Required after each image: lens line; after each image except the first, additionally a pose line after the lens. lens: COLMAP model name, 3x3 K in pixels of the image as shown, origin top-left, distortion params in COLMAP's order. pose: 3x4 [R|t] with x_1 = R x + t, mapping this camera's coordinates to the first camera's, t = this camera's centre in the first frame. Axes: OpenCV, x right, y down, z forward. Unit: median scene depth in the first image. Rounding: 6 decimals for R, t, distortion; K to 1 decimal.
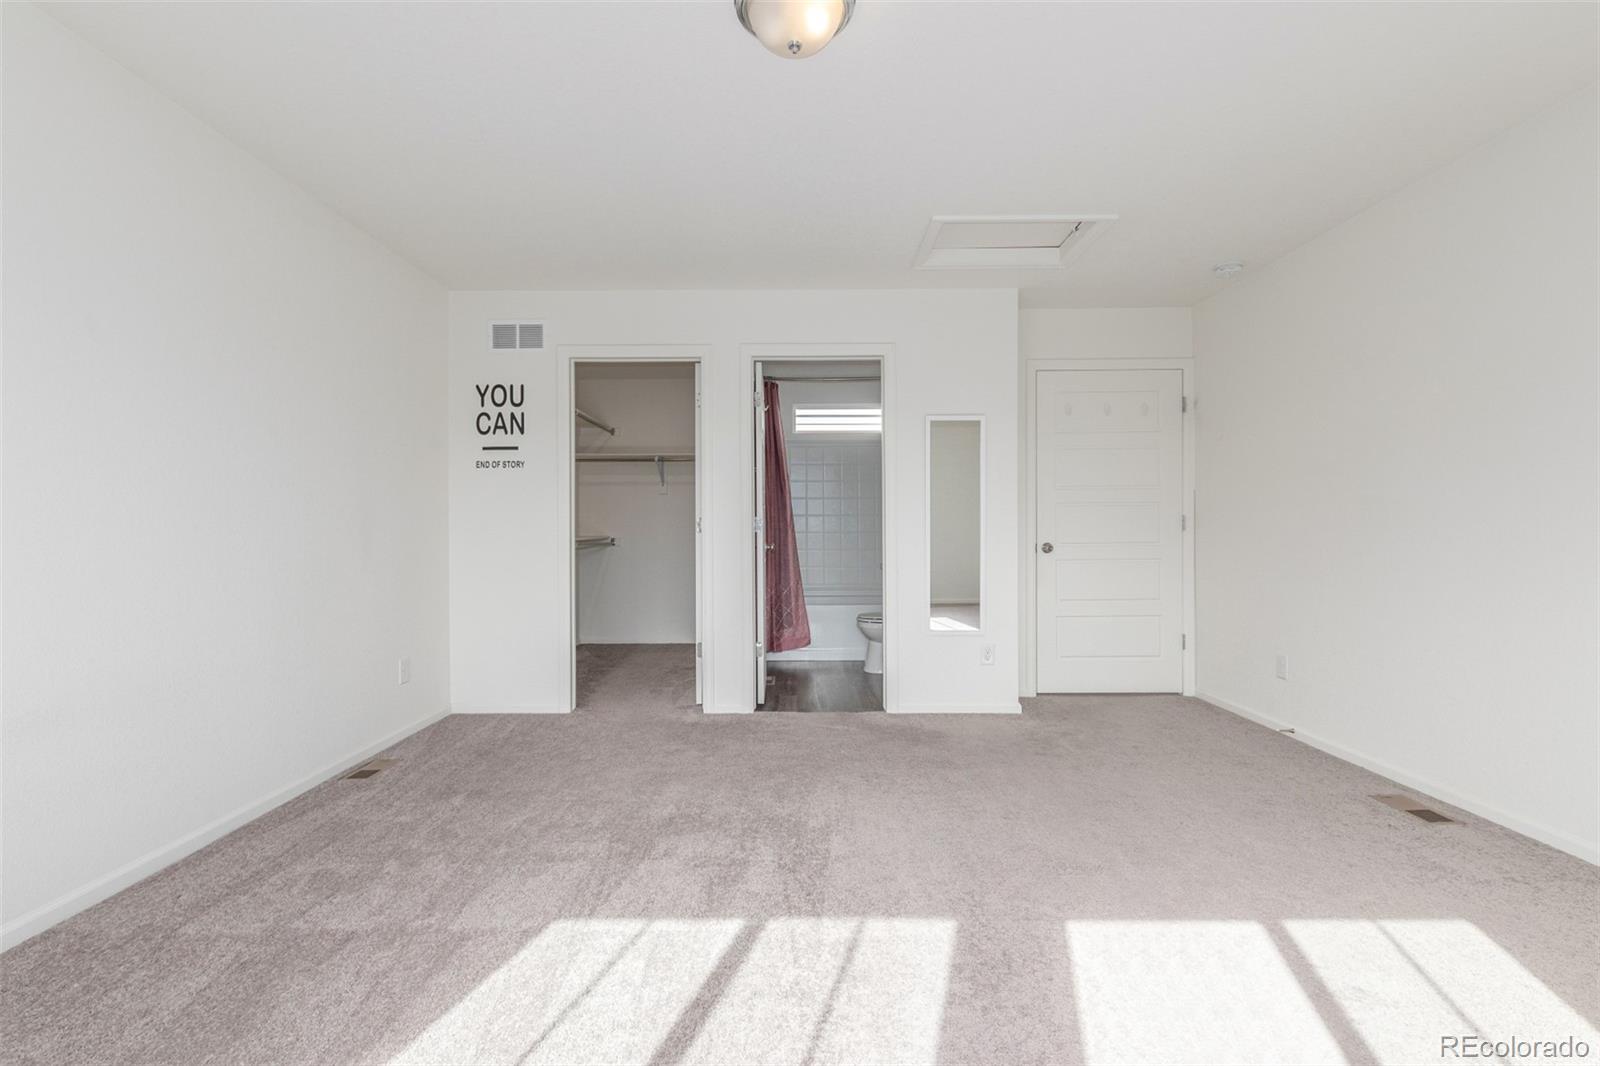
lens RADIAL K [[746.5, 0, 784.3], [0, 746.5, 530.3], [0, 0, 1]] dist [0.008971, -0.002227]
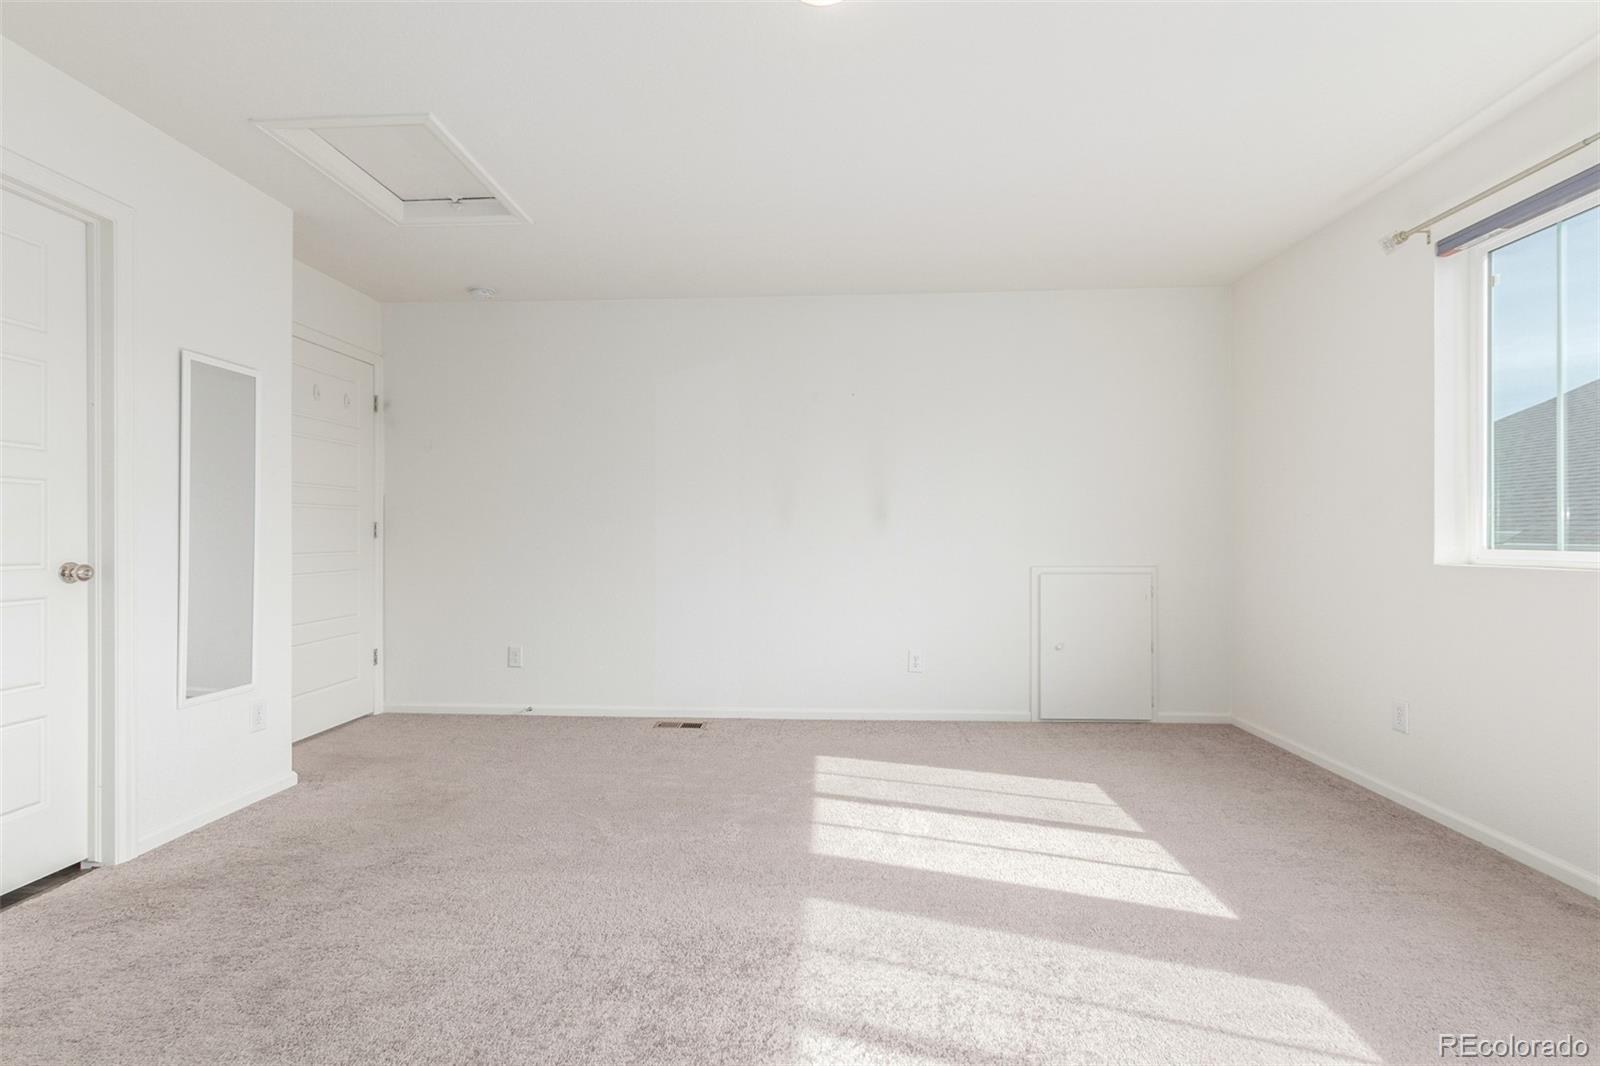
lens RADIAL K [[746.5, 0, 792.3], [0, 746.5, 521.8], [0, 0, 1]] dist [0.008971, -0.002227]
pose [[0.018803, 0.025730, 0.999492, -0.440085], [0.005730, 0.999650, -0.025842, 0.008357], [-0.999807, 0.006213, 0.018649, 0.520537]]
